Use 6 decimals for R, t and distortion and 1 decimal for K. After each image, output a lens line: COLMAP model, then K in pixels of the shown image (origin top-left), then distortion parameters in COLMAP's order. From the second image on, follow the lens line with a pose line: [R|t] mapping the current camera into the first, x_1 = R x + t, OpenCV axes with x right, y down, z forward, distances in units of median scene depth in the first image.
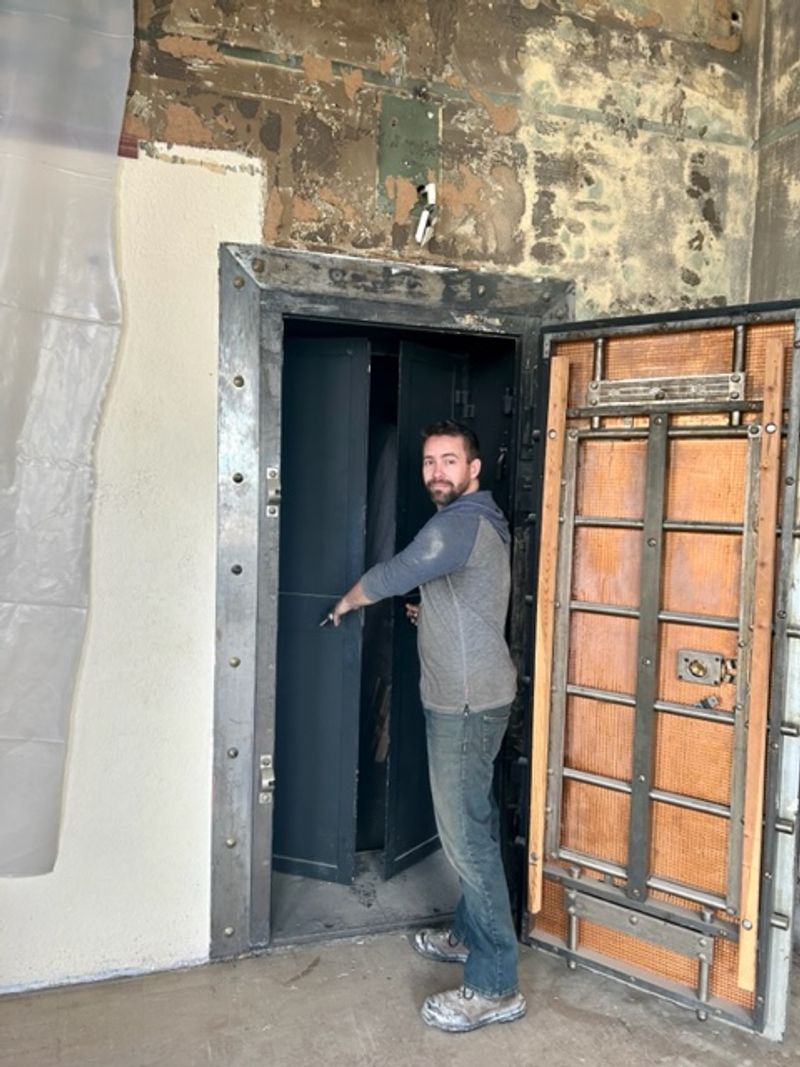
lens RADIAL K [[803.1, 0, 400.9], [0, 803.1, 534.9], [0, 0, 1]] dist [0.005788, -0.025060]
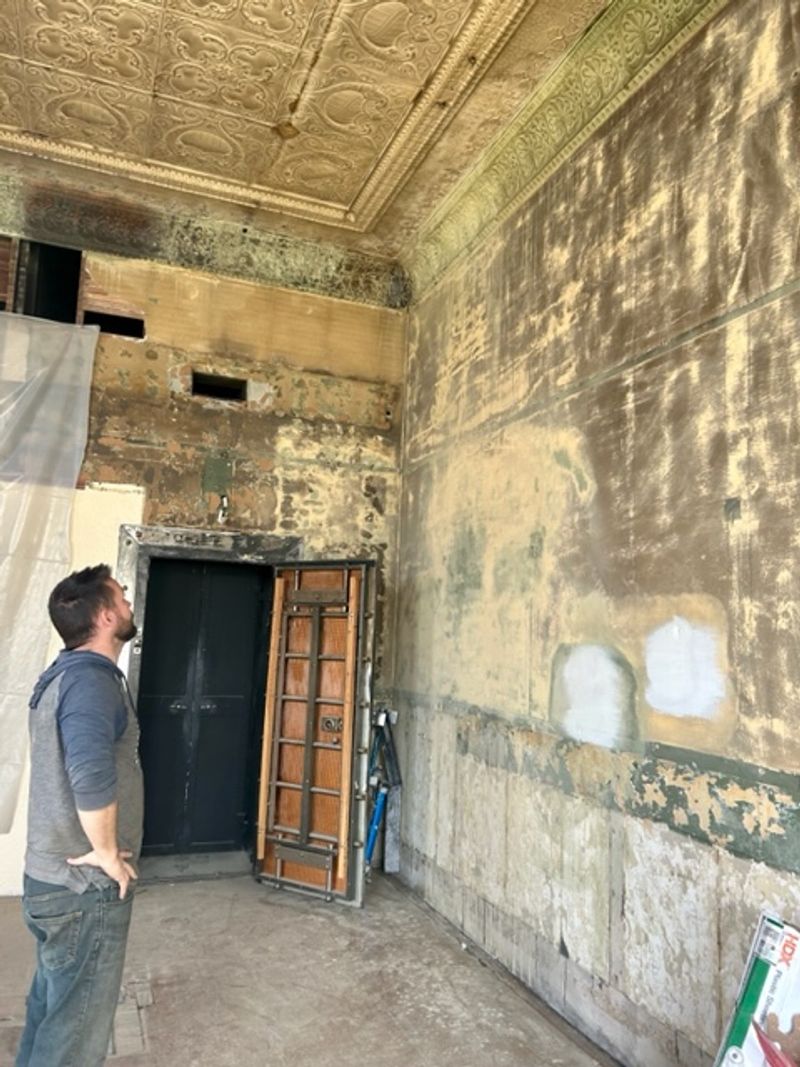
lens RADIAL K [[803.1, 0, 443.4], [0, 803.1, 511.7], [0, 0, 1]] dist [0.005788, -0.025060]
pose [[0.994737, 0.023102, 0.099821, 0.388632], [-0.001173, 0.976753, -0.214363, 0.061415], [-0.102452, 0.213118, 0.971640, -1.104501]]
